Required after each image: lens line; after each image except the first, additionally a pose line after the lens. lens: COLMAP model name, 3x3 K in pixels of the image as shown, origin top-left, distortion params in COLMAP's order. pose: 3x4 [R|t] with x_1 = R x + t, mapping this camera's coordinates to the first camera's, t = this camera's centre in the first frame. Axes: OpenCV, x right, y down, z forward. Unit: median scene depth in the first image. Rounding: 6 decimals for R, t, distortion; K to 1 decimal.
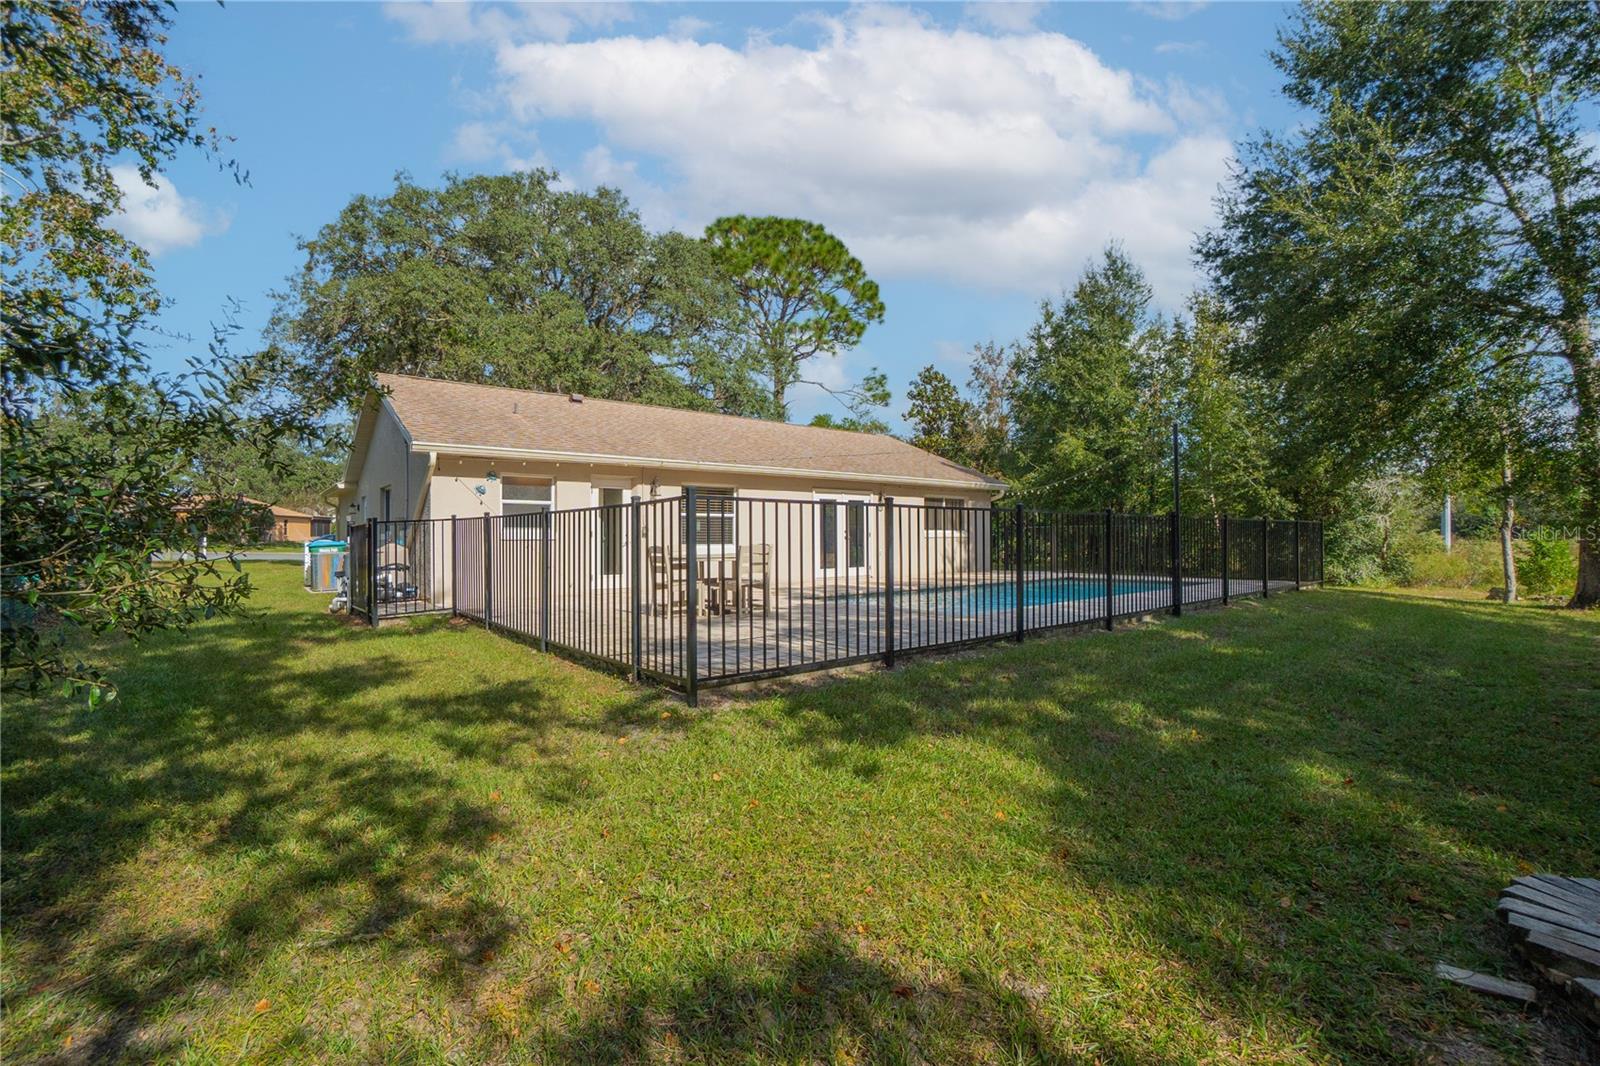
lens RADIAL K [[714.2, 0, 761.1], [0, 714.2, 530.0], [0, 0, 1]] dist [-0.053960, 0.019493]
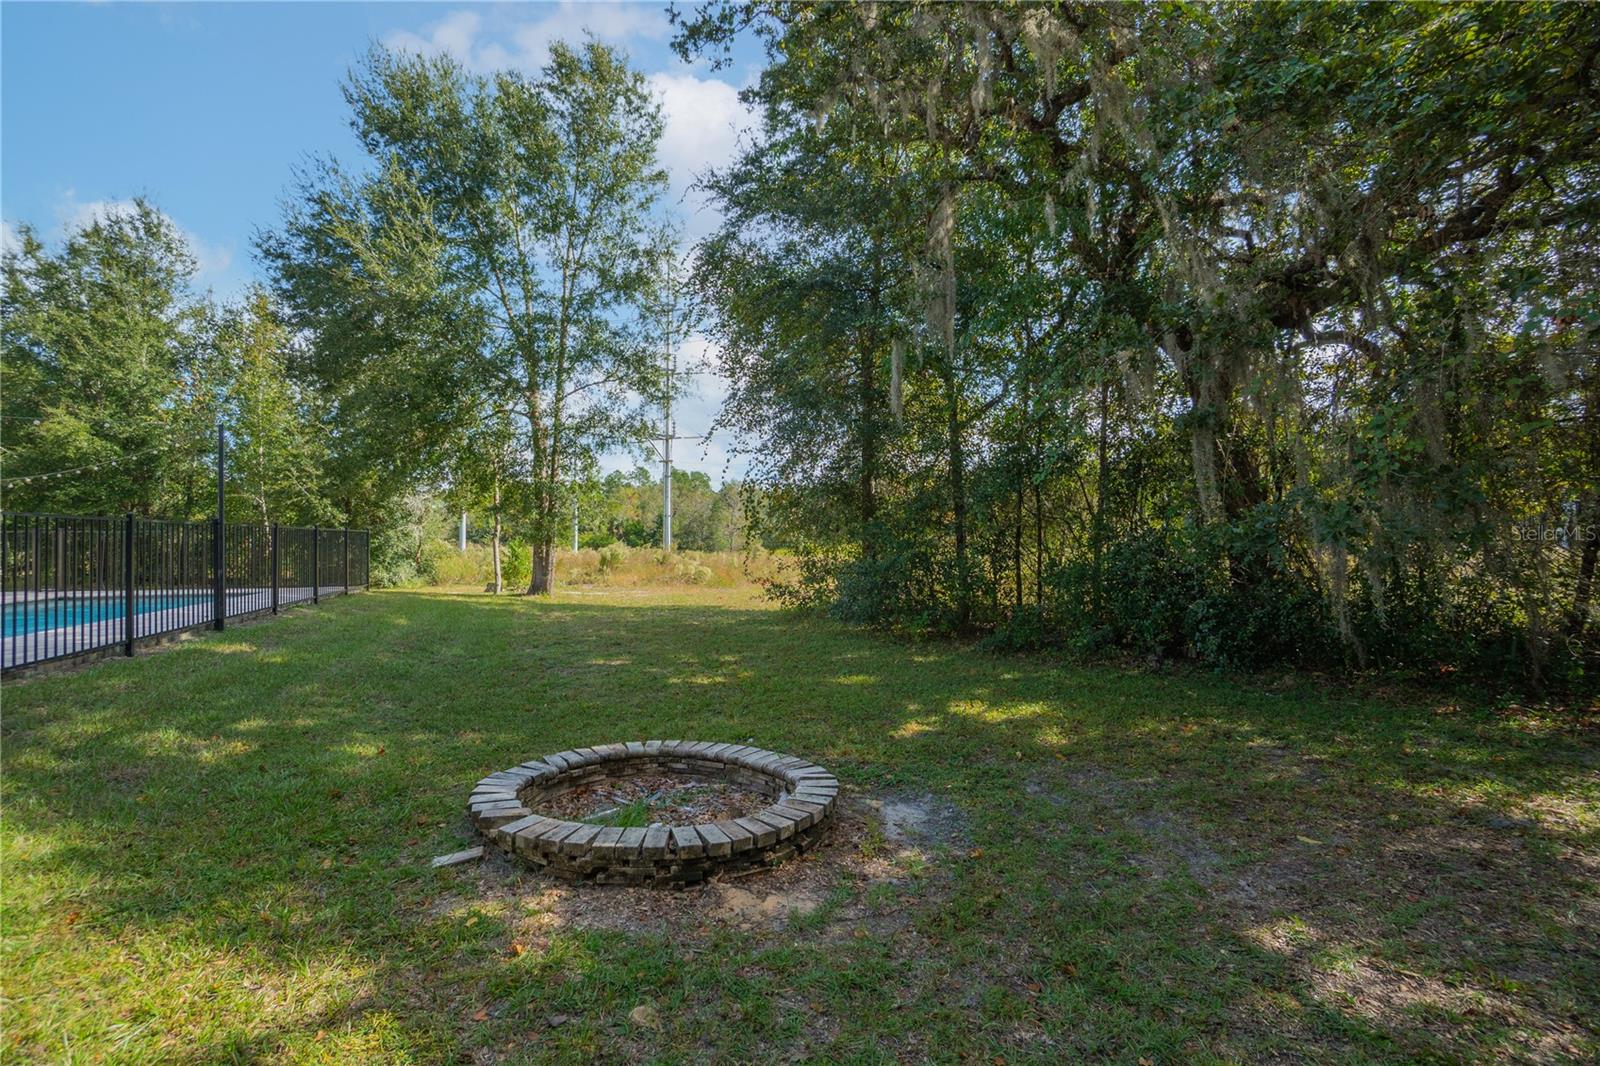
lens RADIAL K [[726.3, 0, 830.2], [0, 726.3, 528.3], [0, 0, 1]] dist [-0.059013, 0.021194]
pose [[0.315962, 0.017397, 0.948612, -0.029550], [-0.007539, 0.999846, -0.015825, -0.003630], [-0.948742, -0.002151, 0.316045, -0.049109]]
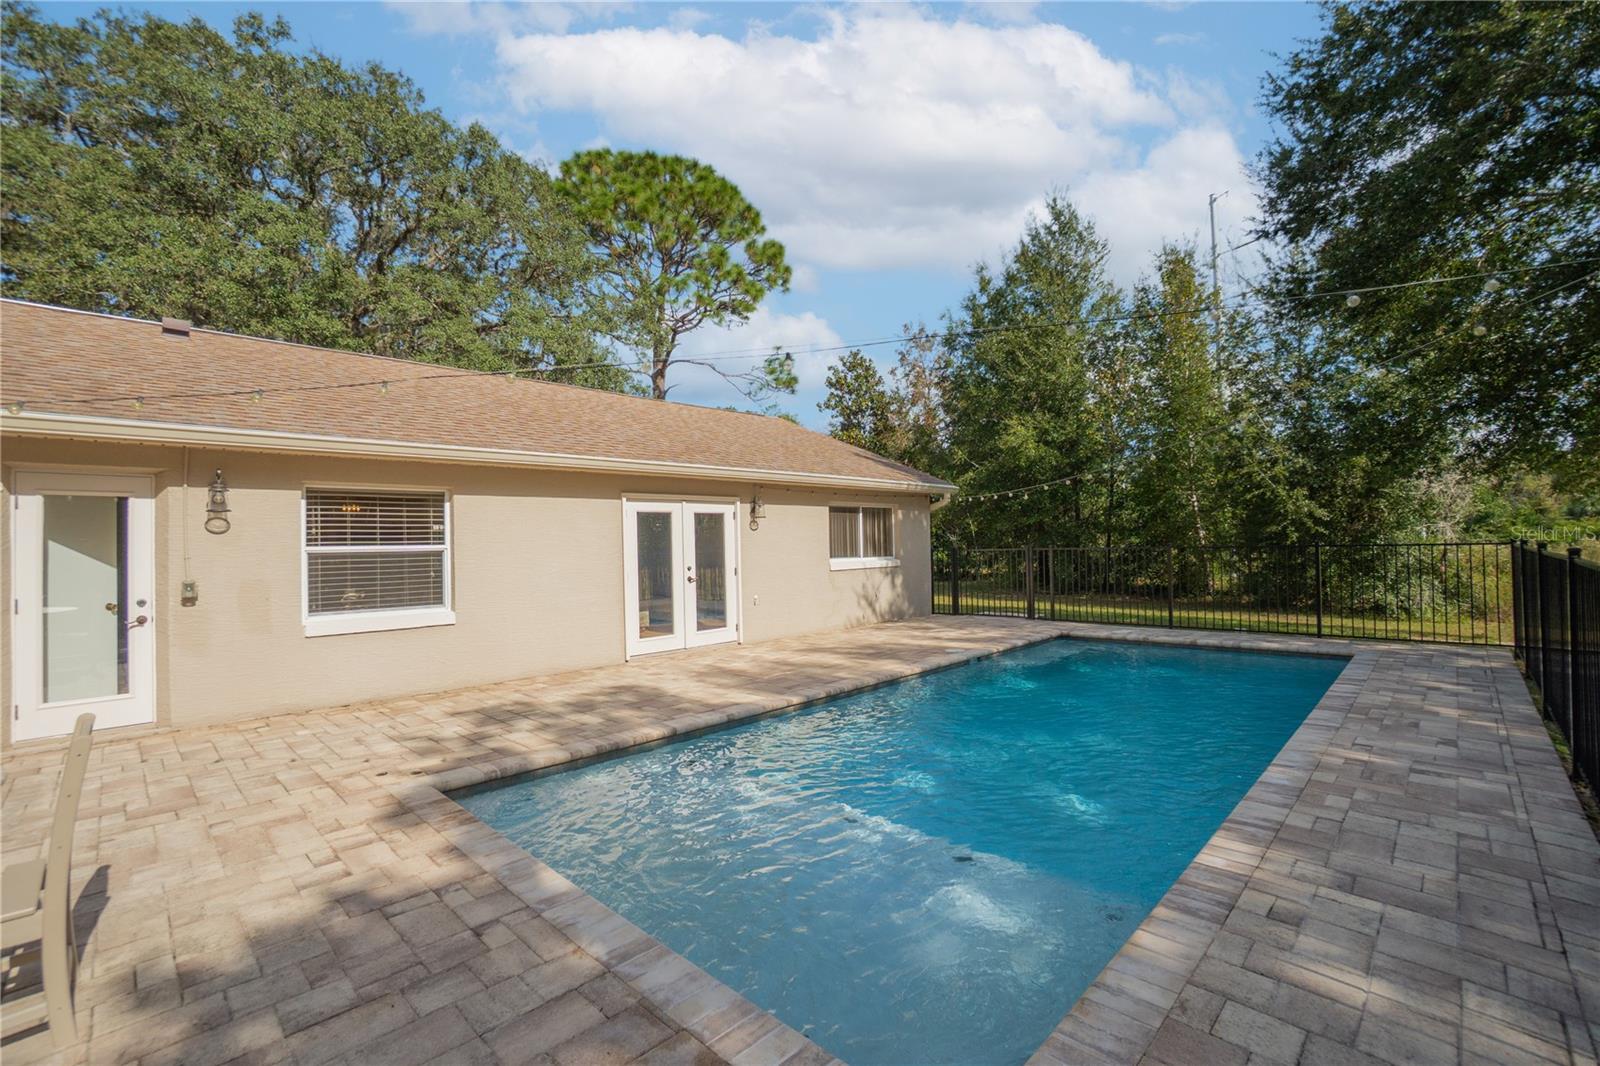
lens RADIAL K [[701.1, 0, 802.2], [0, 701.1, 542.2], [0, 0, 1]] dist [-0.060805, 0.021870]
pose [[0.988471, -0.020122, 0.150070, 0.122531], [0.019165, 0.999786, 0.007825, -0.019291], [-0.150195, -0.004858, 0.988644, 0.407810]]
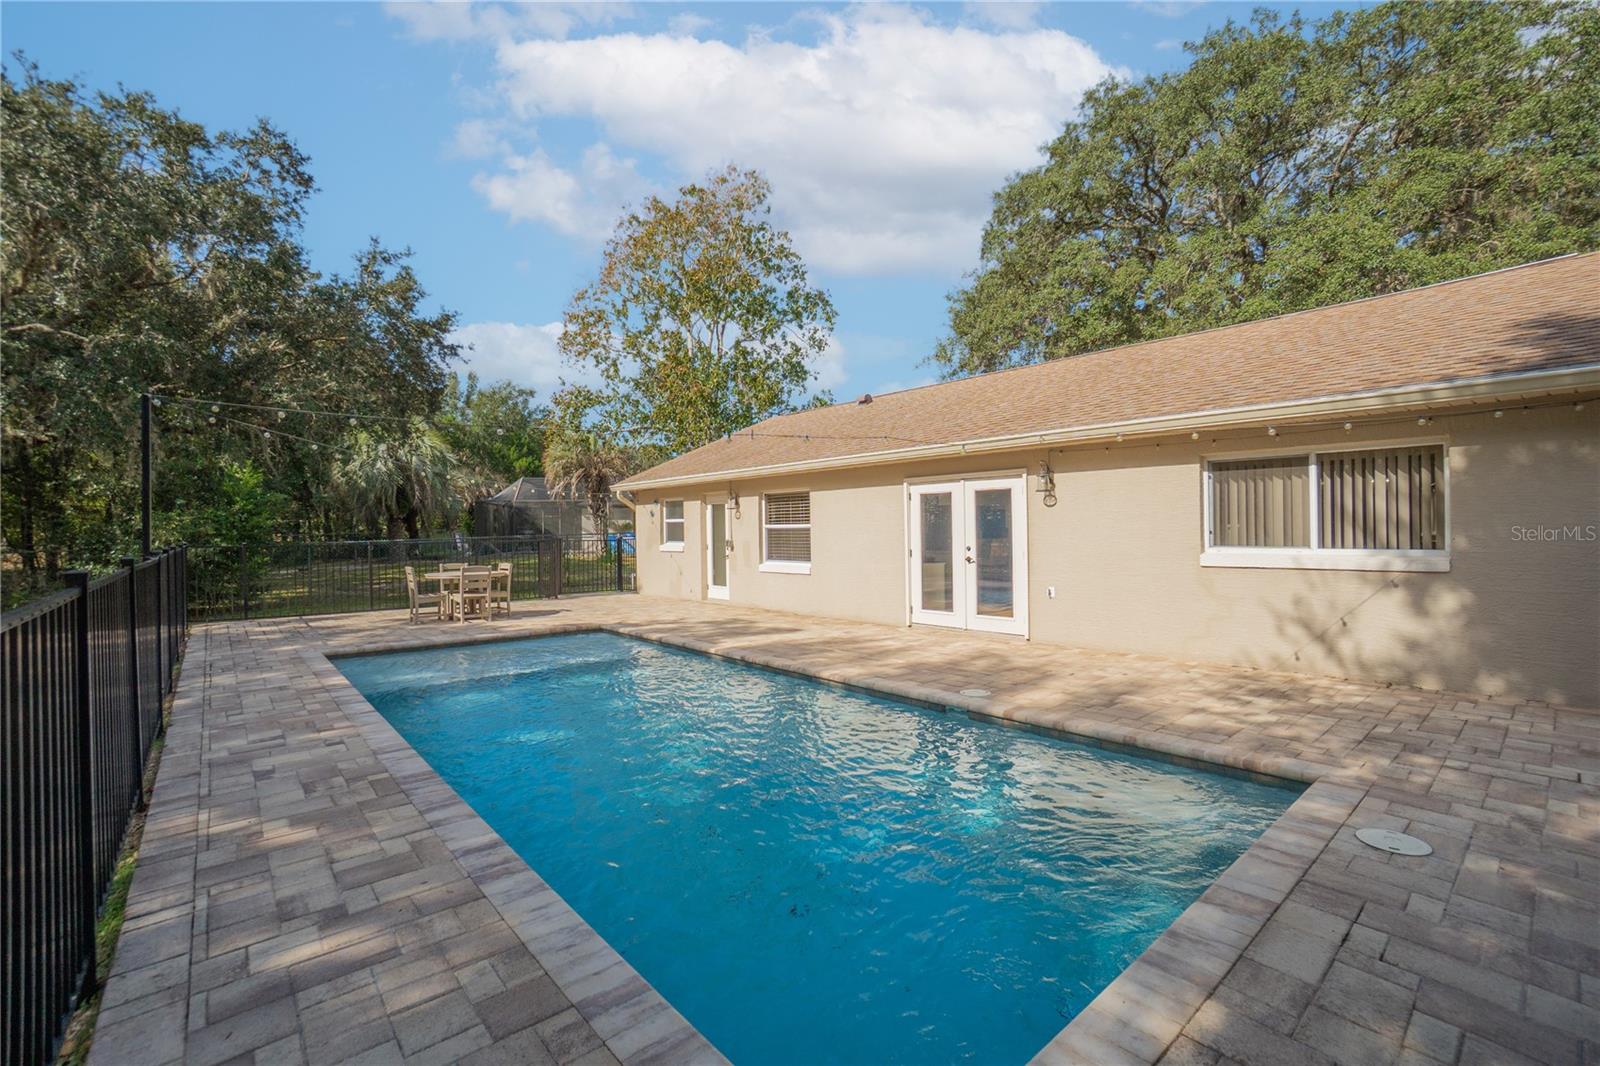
lens RADIAL K [[691.9, 0, 766.3], [0, 691.9, 528.6], [0, 0, 1]] dist [-0.042393, 0.000166]
pose [[0.047340, -0.000159, -0.998879, 0.648863], [0.027271, 0.999627, 0.001134, -0.016087], [0.998506, -0.027294, 0.047327, 0.793939]]
